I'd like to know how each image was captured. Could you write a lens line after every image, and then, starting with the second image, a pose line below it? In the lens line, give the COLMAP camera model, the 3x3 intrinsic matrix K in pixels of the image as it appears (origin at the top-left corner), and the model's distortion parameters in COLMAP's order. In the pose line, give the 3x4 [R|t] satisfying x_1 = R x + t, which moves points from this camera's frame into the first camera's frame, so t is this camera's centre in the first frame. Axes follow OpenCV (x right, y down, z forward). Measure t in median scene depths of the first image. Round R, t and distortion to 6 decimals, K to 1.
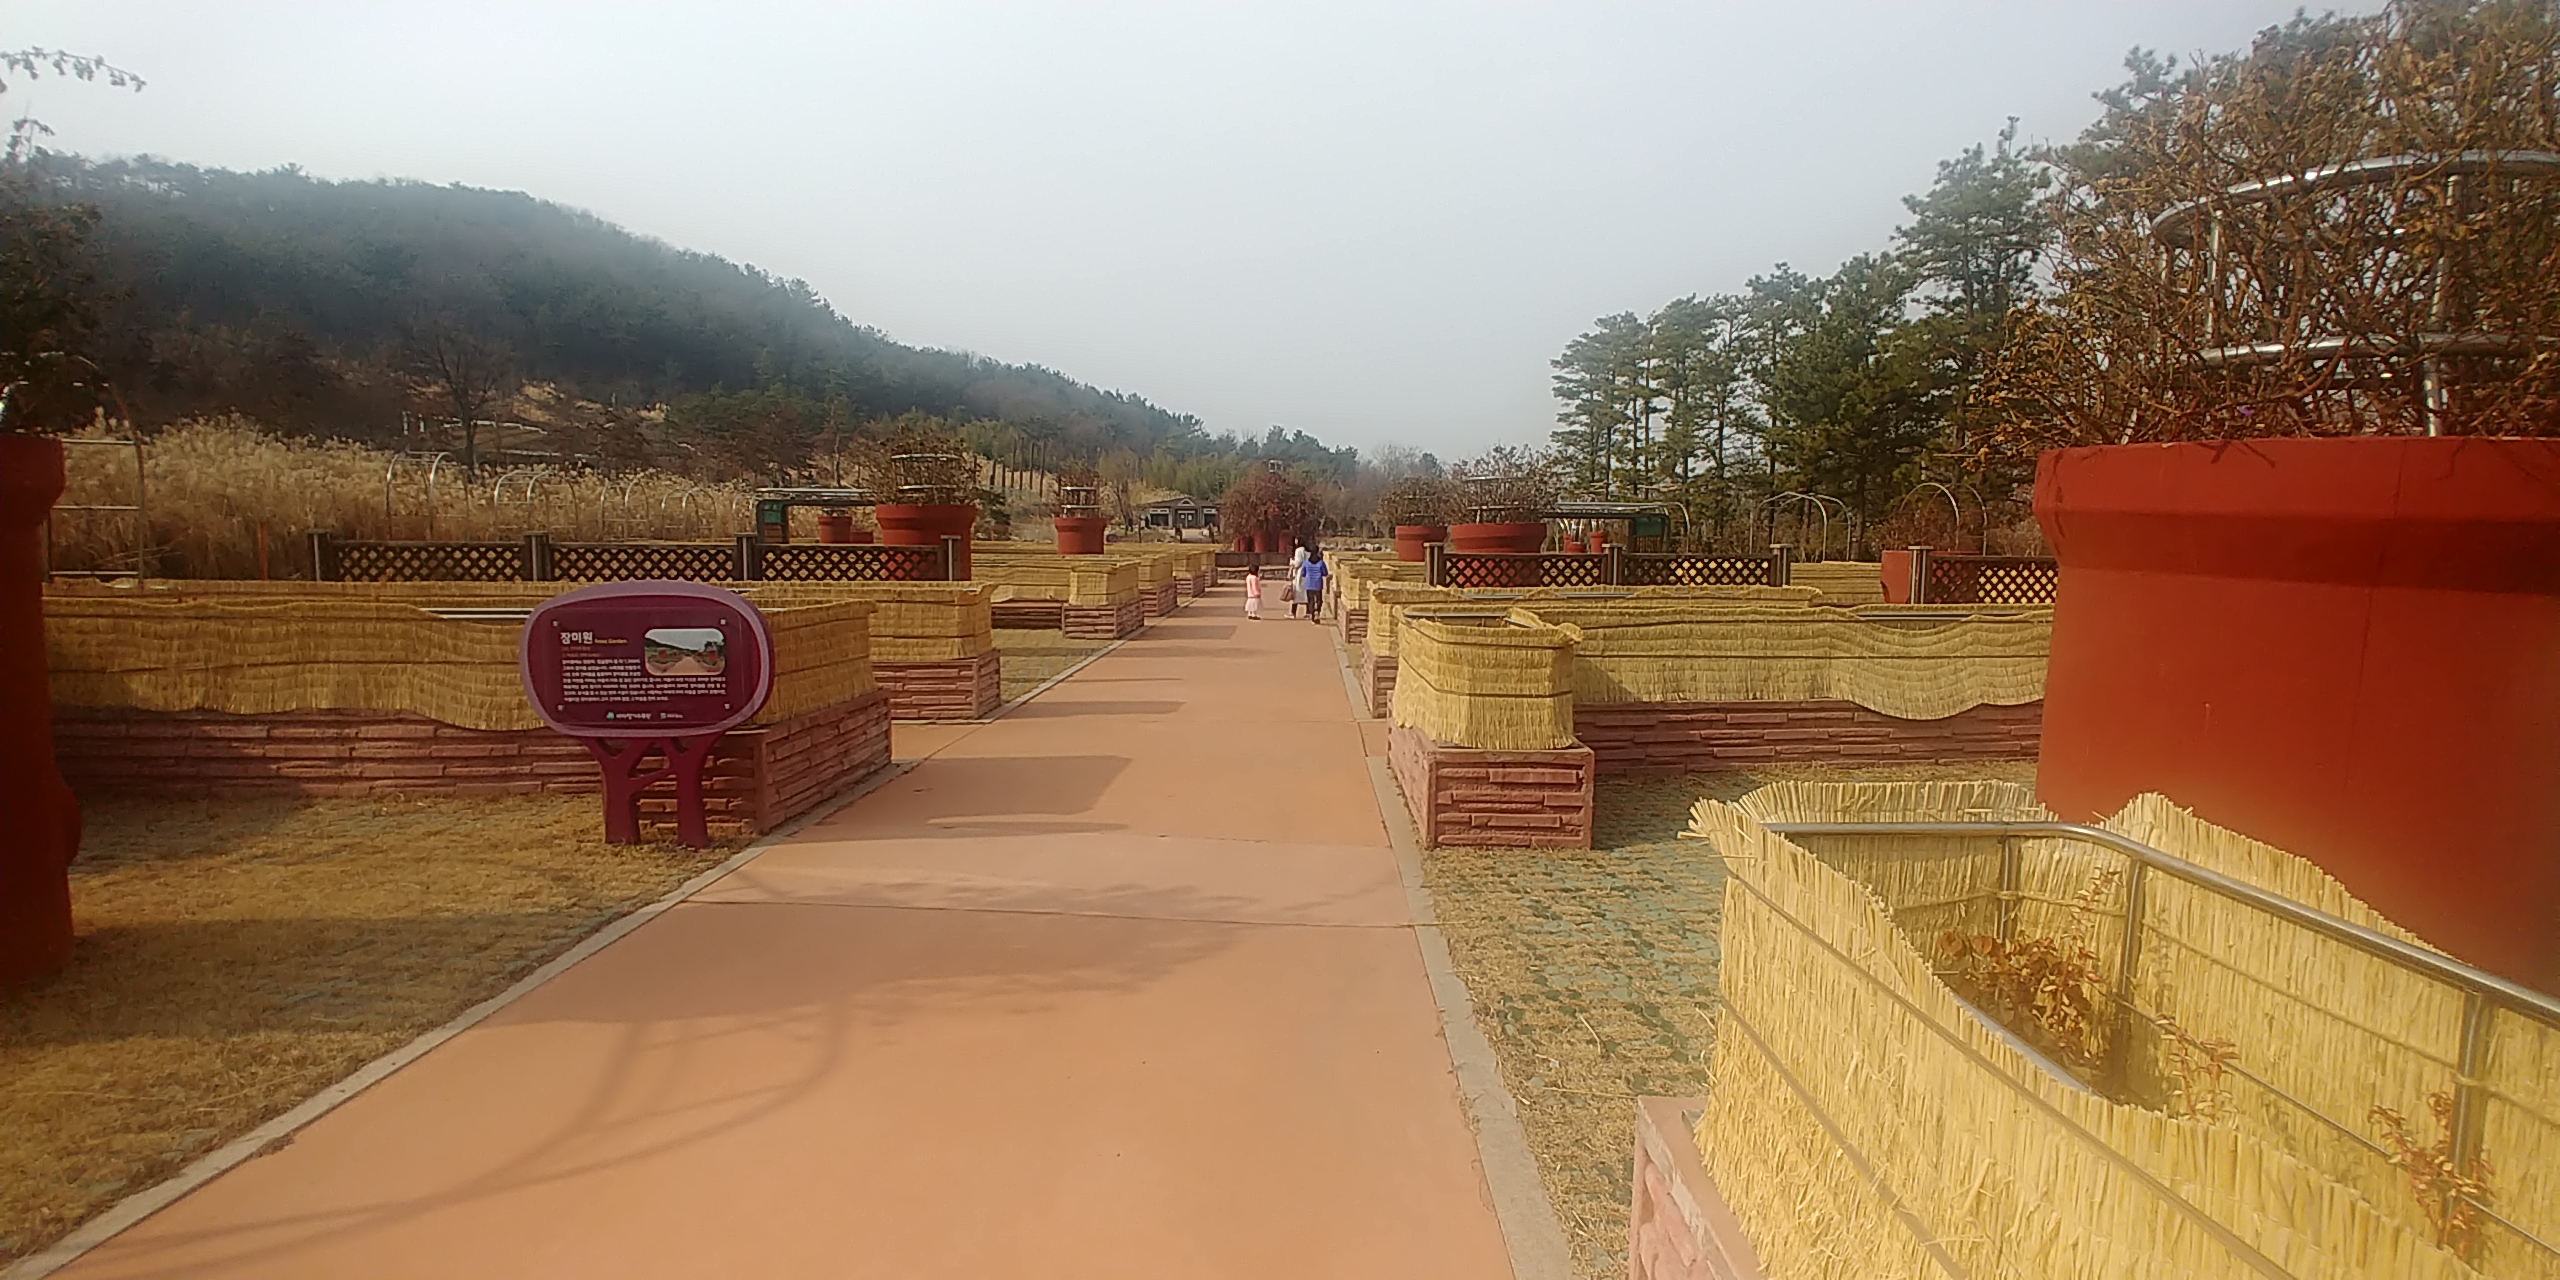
lens RADIAL K [[1048.7, 0, 1280.0], [0, 1048.7, 640.0], [0, 0, 1]] dist [-0.034635, -0.000084]
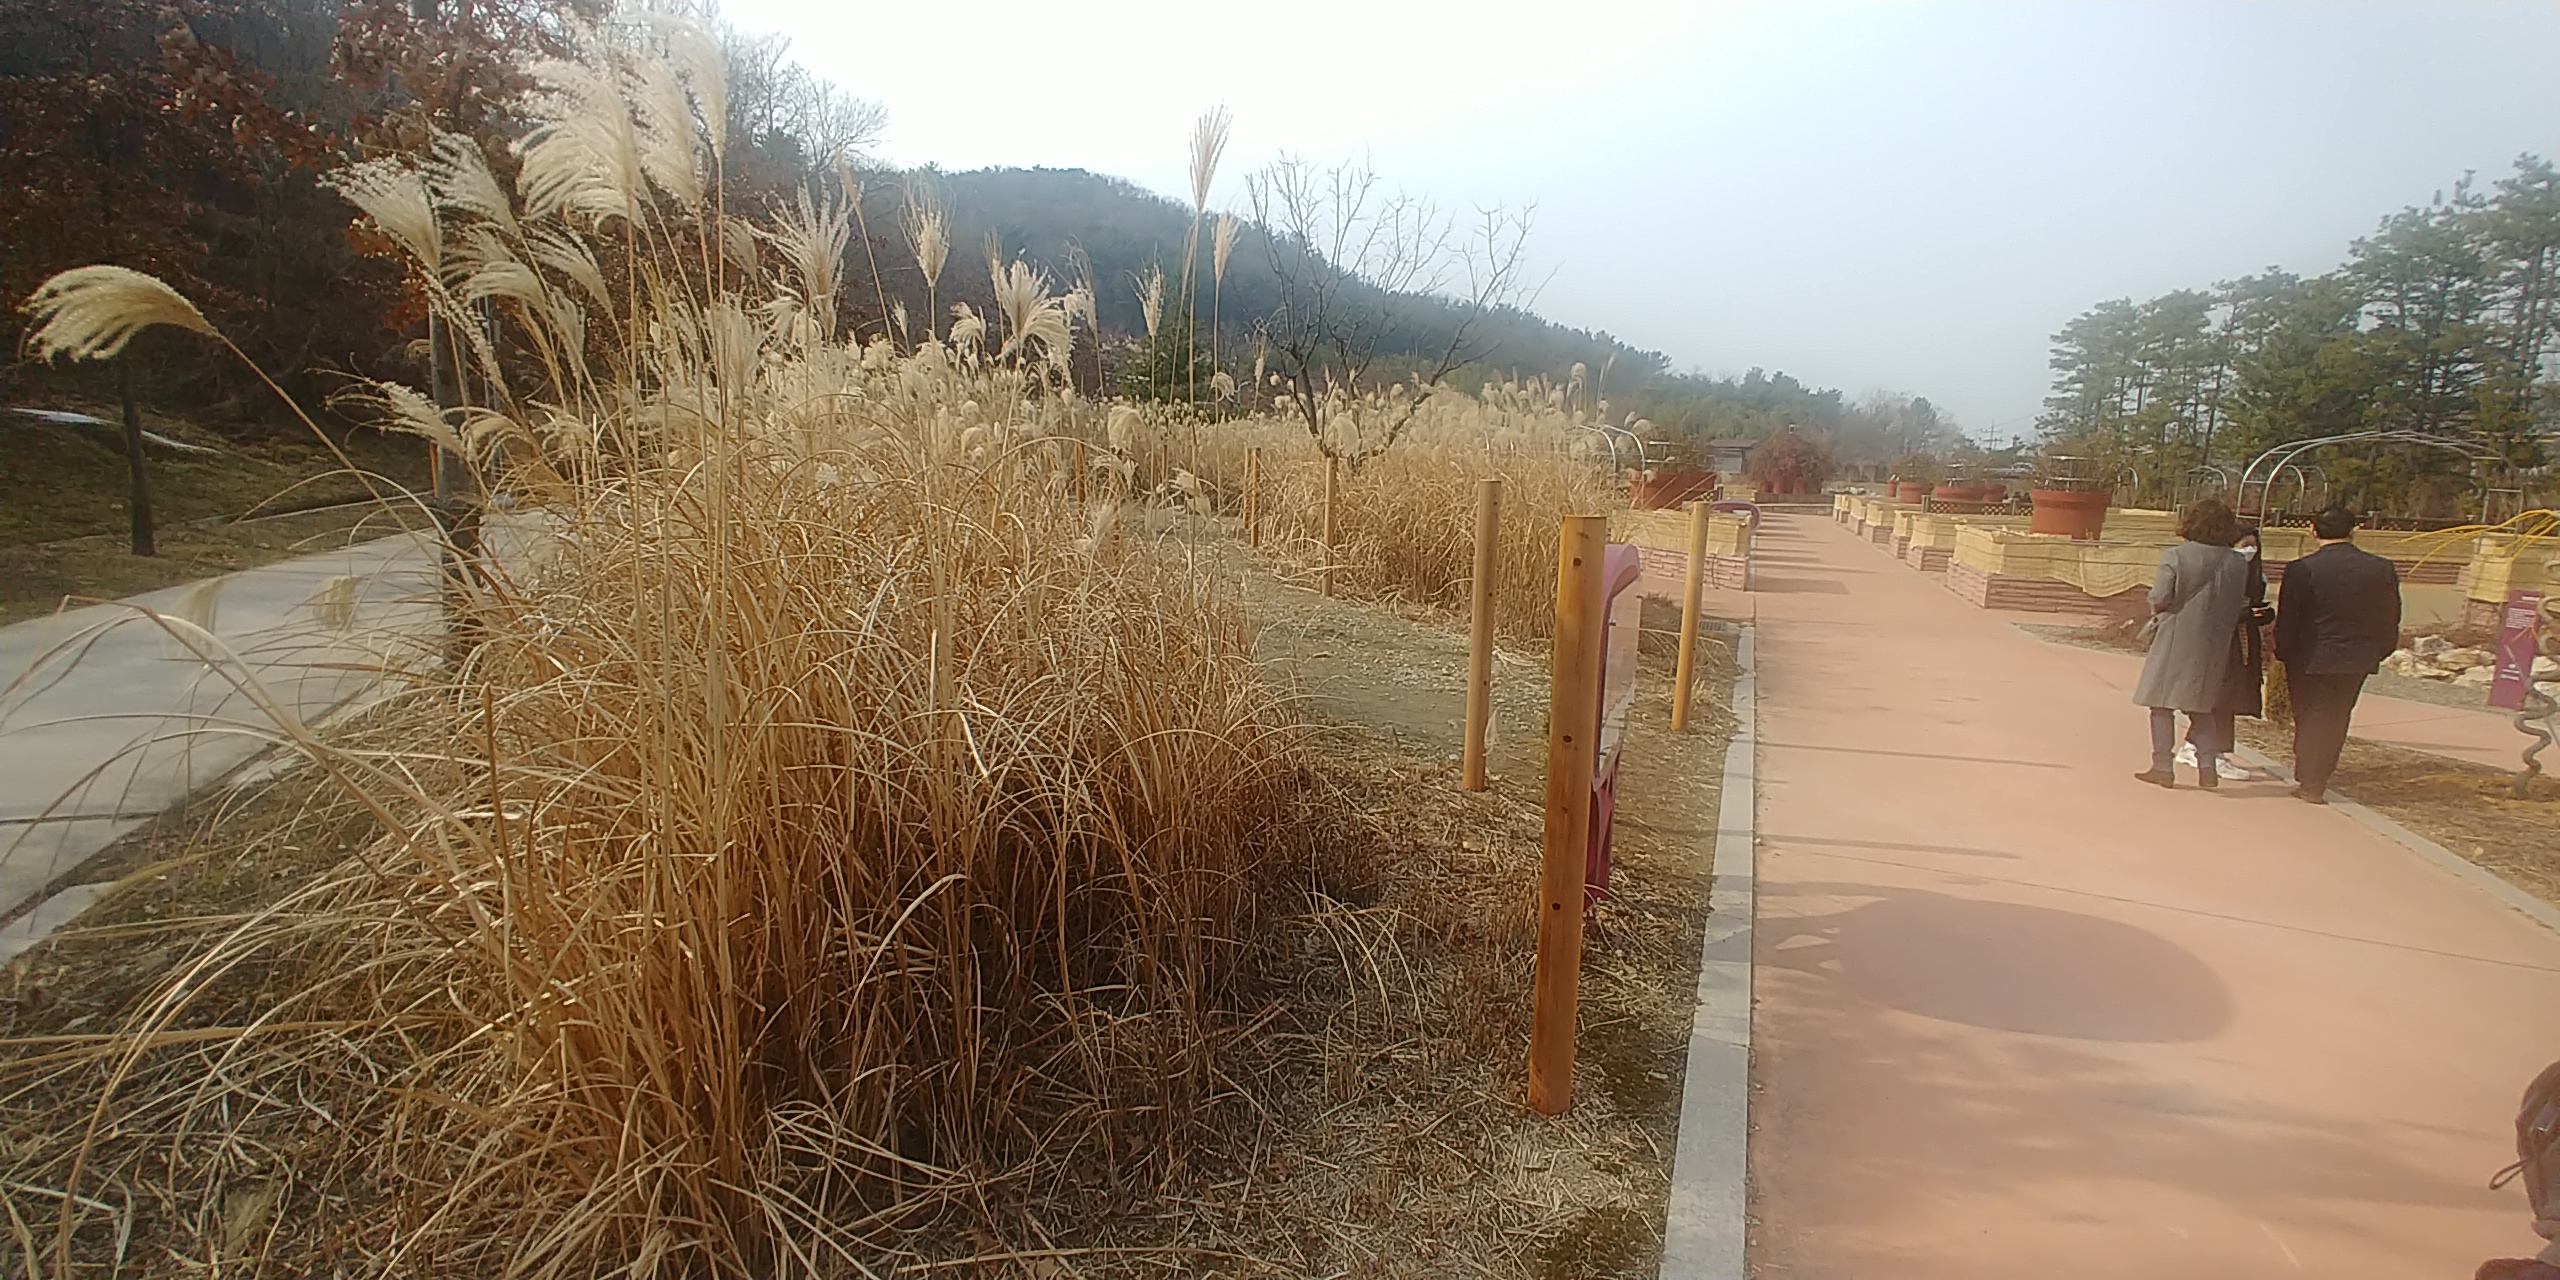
lens RADIAL K [[1048.7, 0, 1280.0], [0, 1048.7, 640.0], [0, 0, 1]] dist [-0.034635, -0.000084]
pose [[0.920056, 0.085801, -0.382275, -0.063112], [-0.060471, 0.995132, 0.077815, 0.031508], [0.387091, -0.048478, 0.920766, -0.395572]]
